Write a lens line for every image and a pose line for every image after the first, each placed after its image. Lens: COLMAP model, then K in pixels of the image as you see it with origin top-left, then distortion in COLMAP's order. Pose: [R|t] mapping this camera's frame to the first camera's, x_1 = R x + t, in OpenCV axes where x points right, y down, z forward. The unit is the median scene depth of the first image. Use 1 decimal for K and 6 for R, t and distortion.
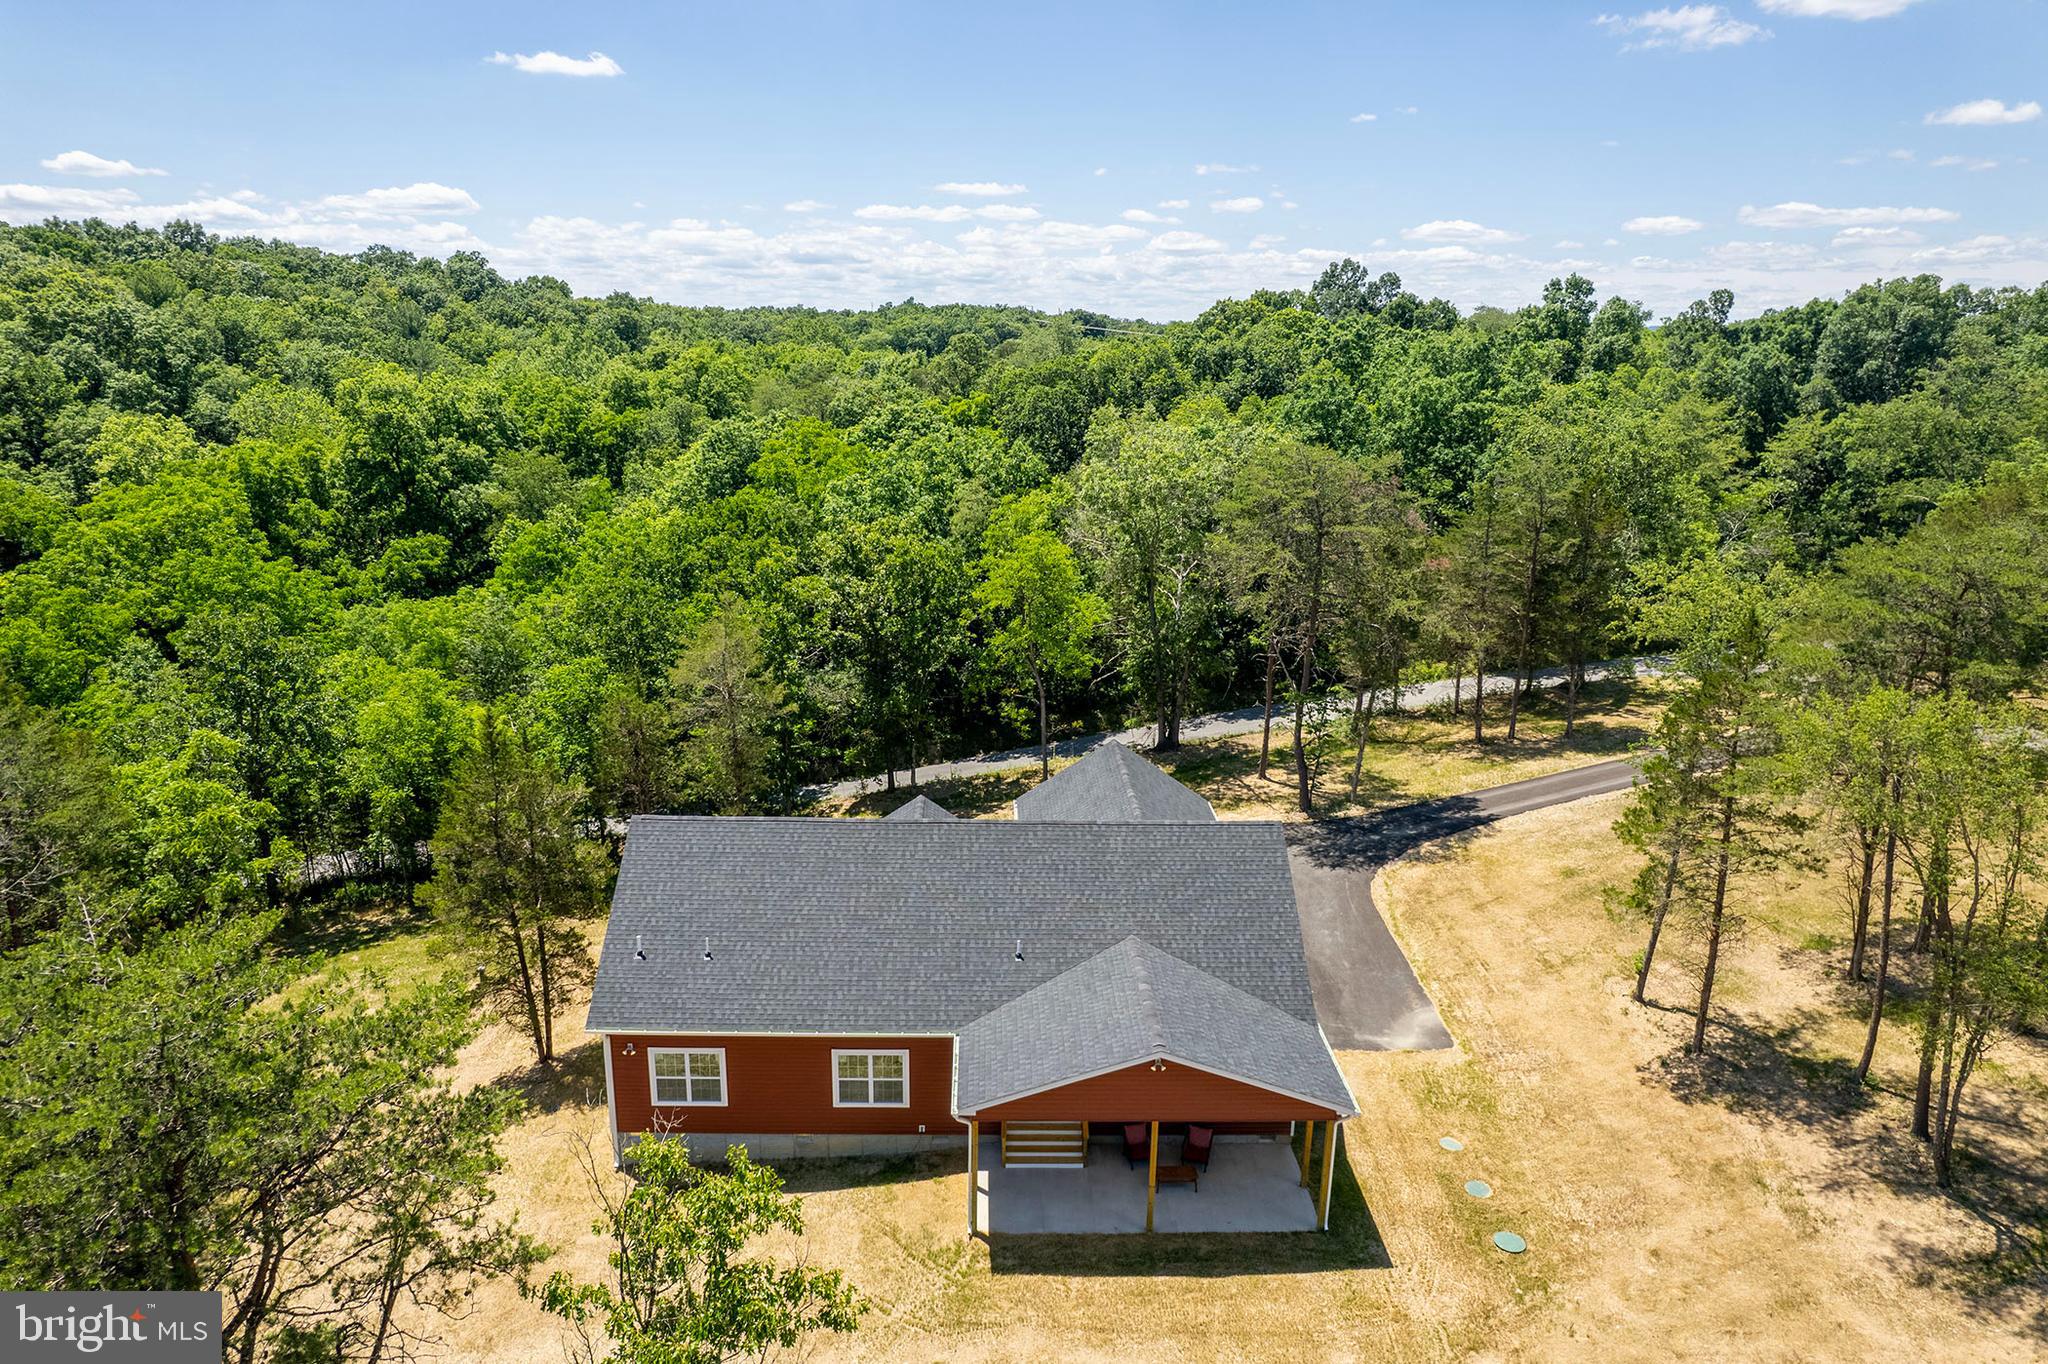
lens RADIAL K [[1330.8, 0, 1025.2], [0, 1330.8, 719.8], [0, 0, 1]] dist [-0.080085, 0.066011]
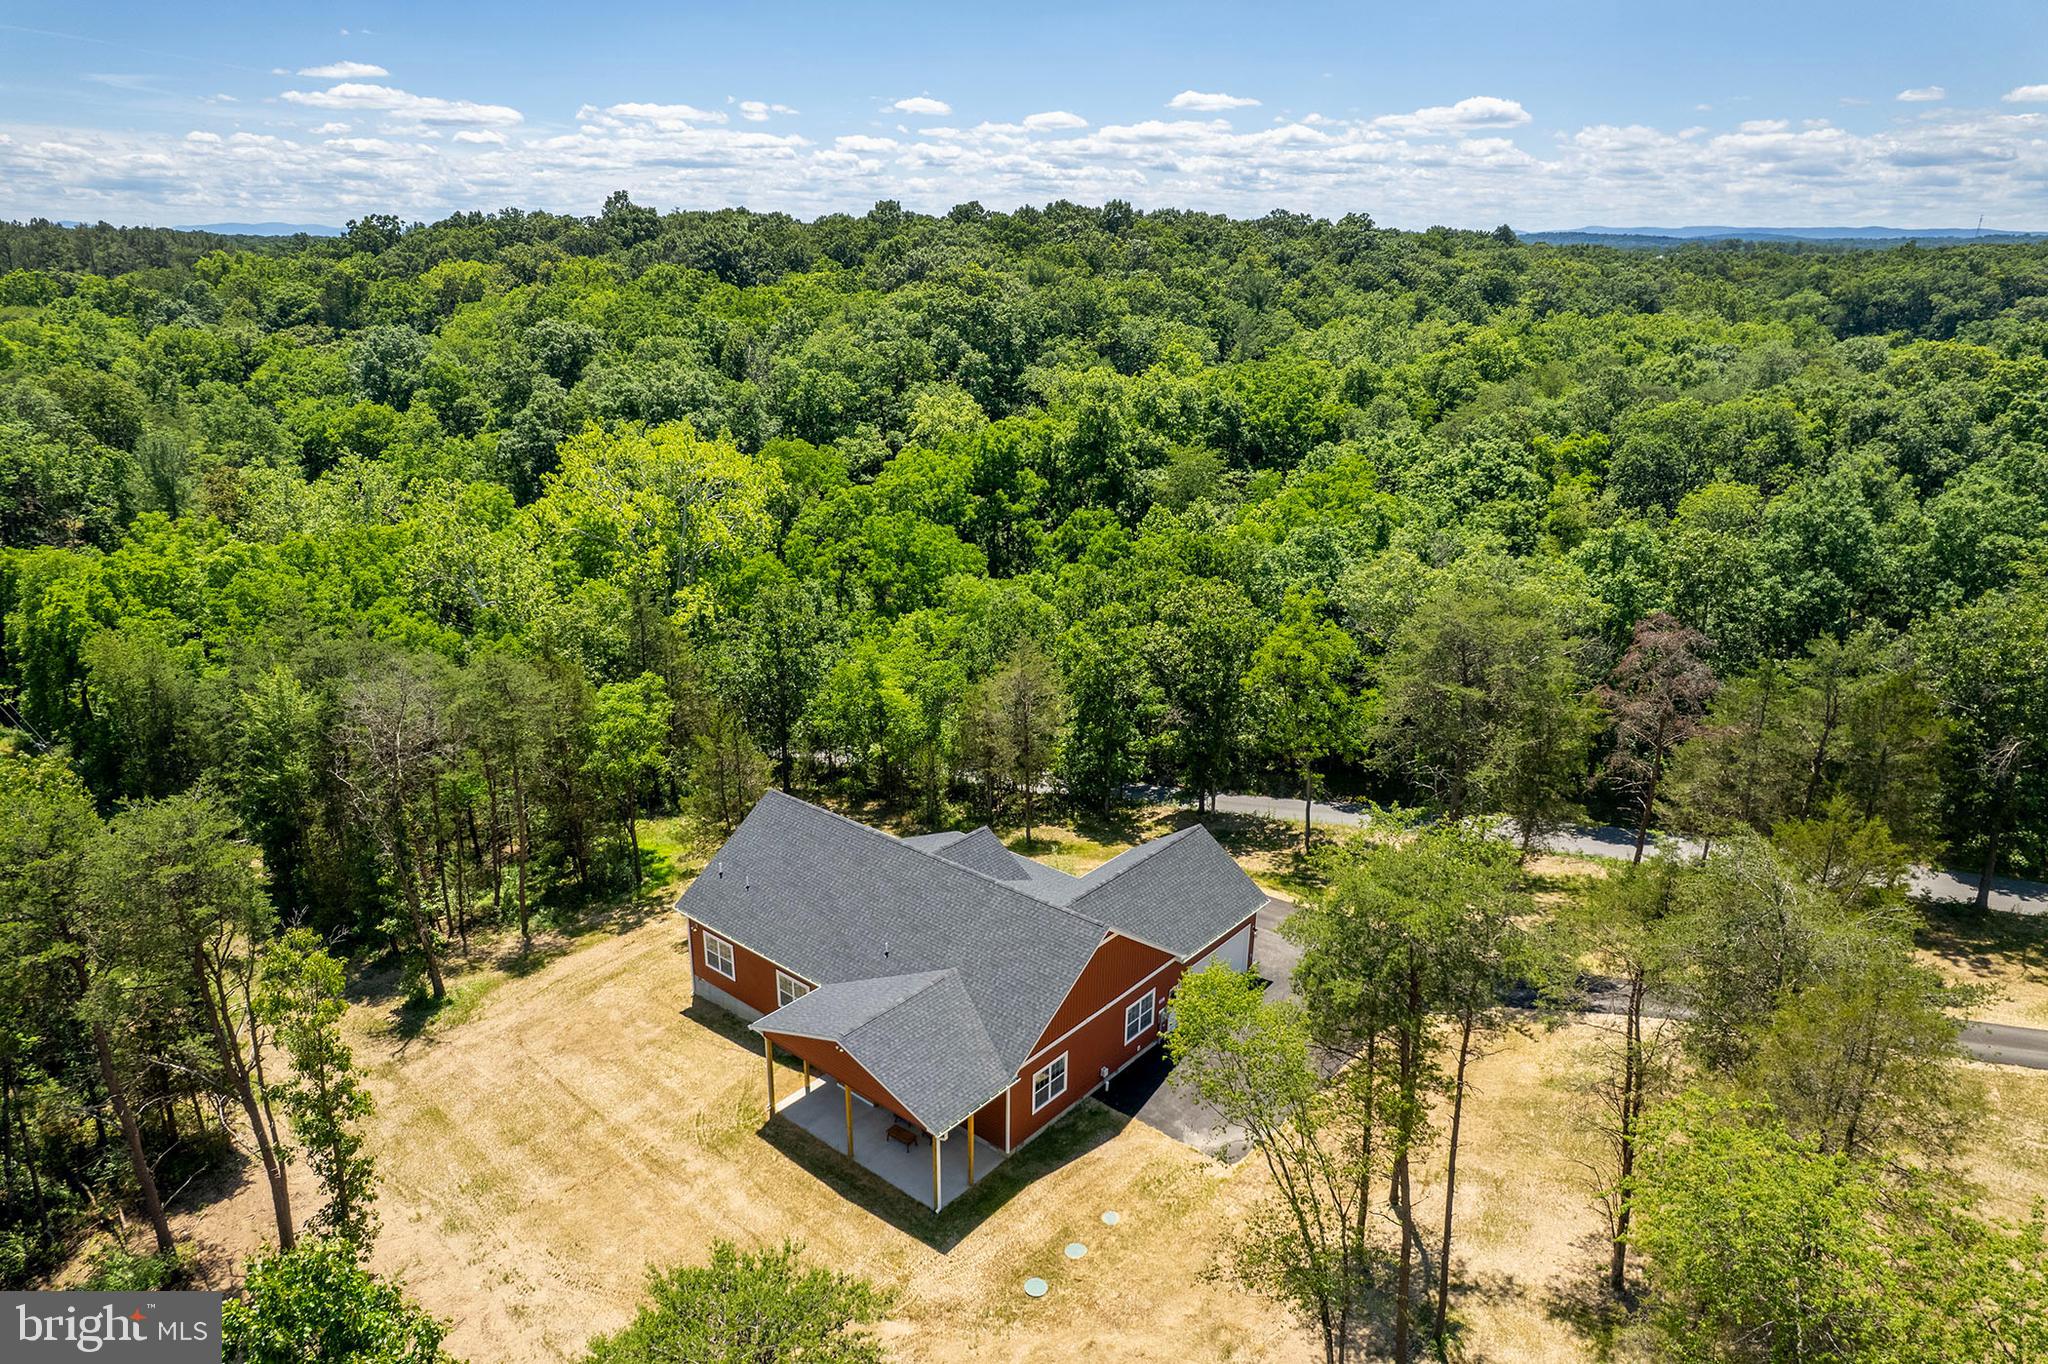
lens RADIAL K [[1326.1, 0, 967.6], [0, 1326.1, 709.7], [0, 0, 1]] dist [-0.075734, 0.074226]
pose [[0.734090, 0.215190, -0.644054, 0.803577], [-0.181609, 0.976127, 0.119144, -0.230331], [0.654317, 0.029504, 0.755645, -0.026501]]
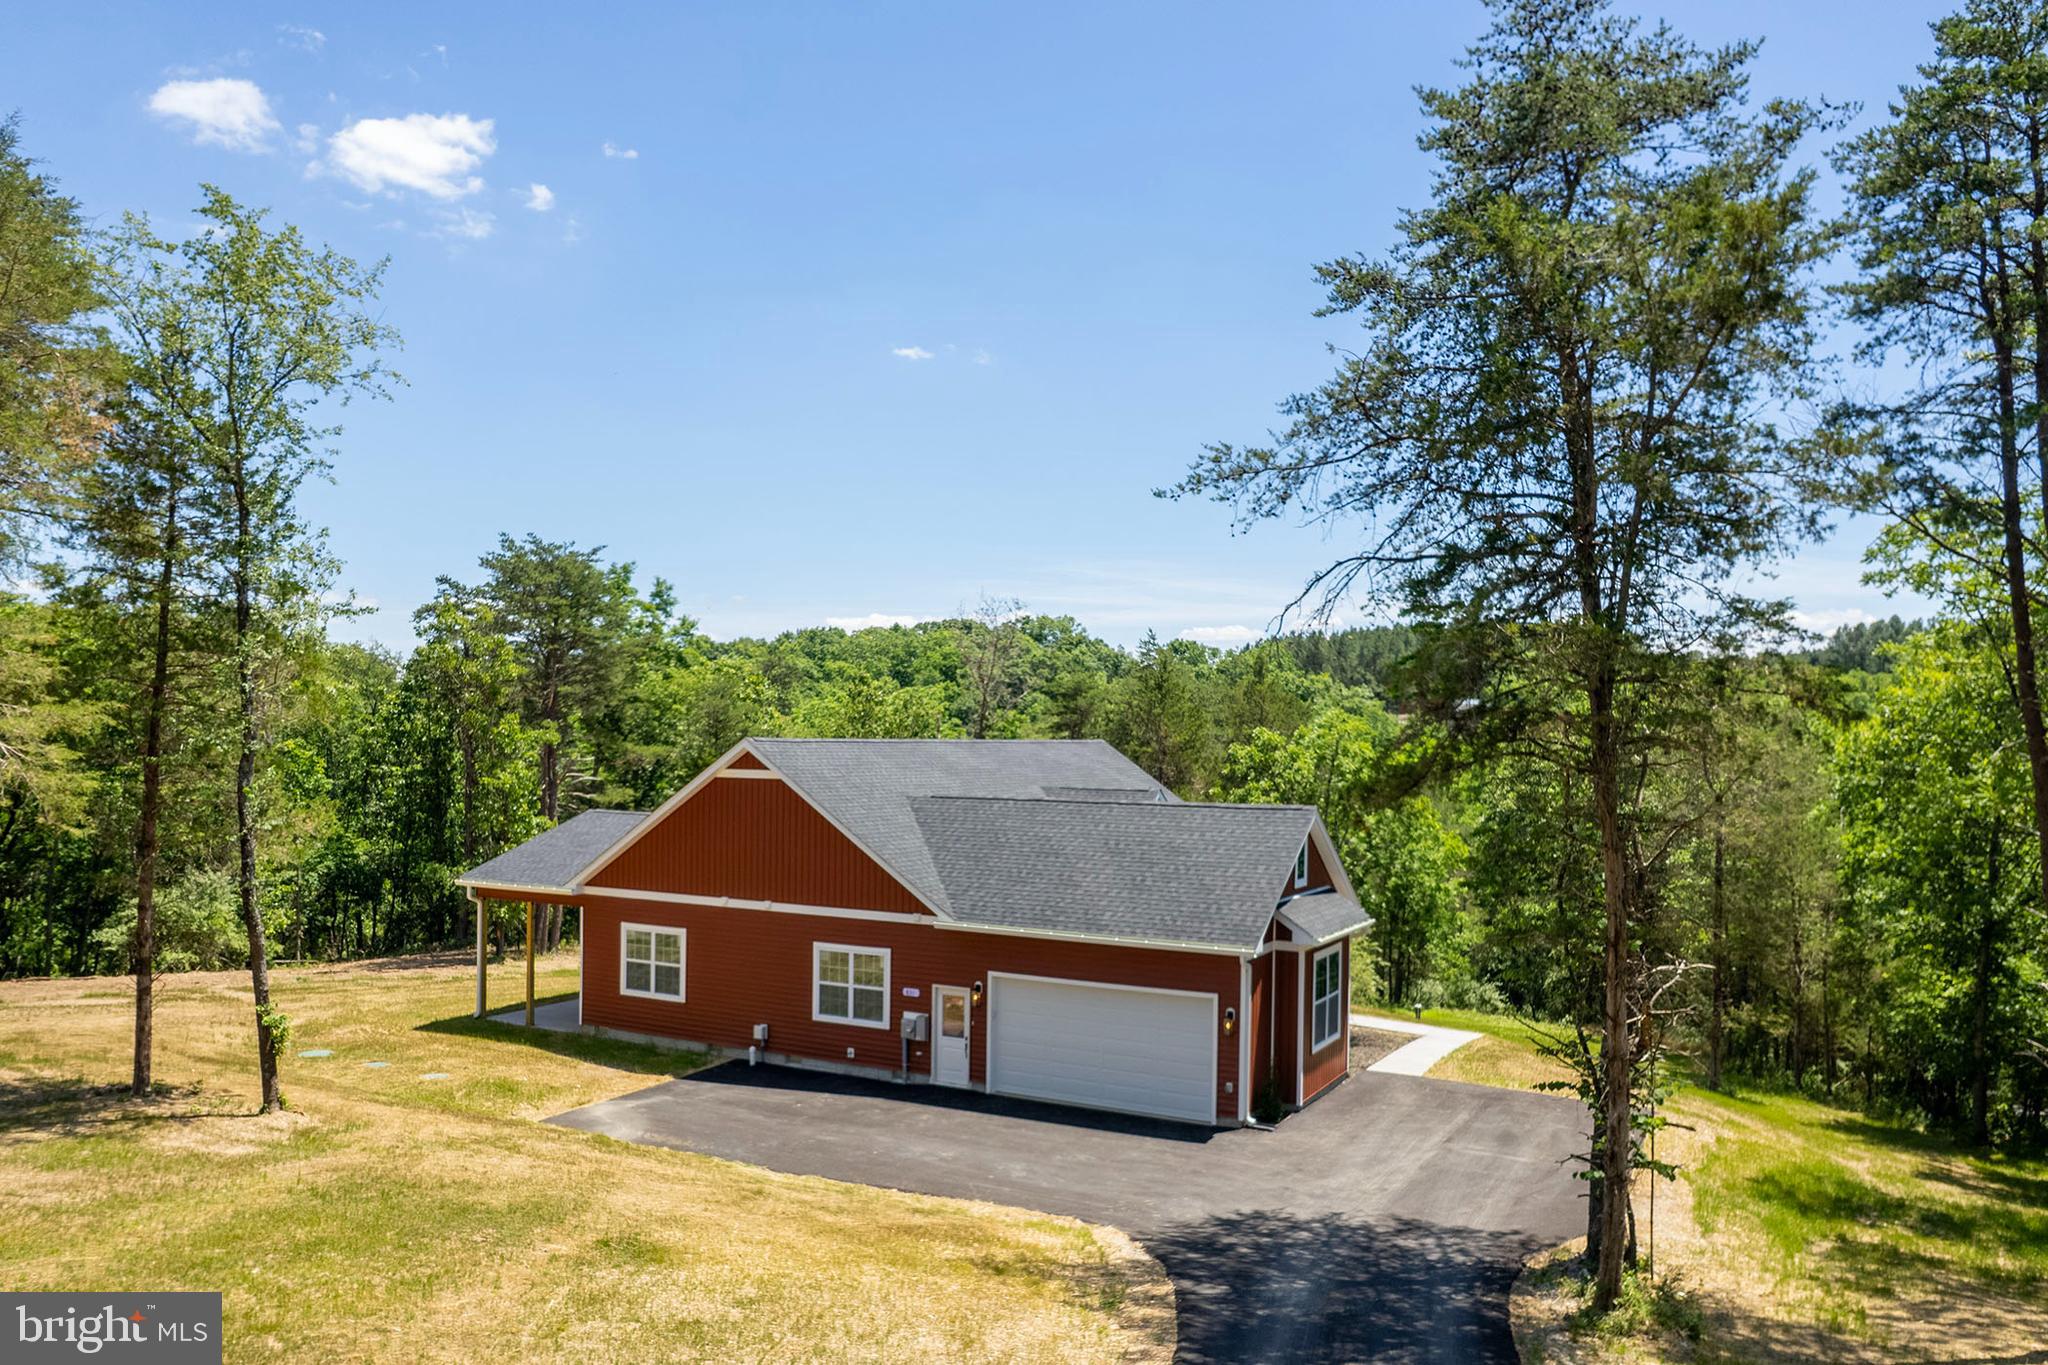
lens RADIAL K [[1490.4, 0, 984.7], [0, 1490.4, 717.0], [0, 0, 1]] dist [-0.052325, 0.001206]
pose [[-0.523113, -0.028404, -0.851790, 0.814822], [-0.255791, 0.958601, 0.125124, -0.077391], [0.812972, 0.283334, -0.508722, 1.471694]]
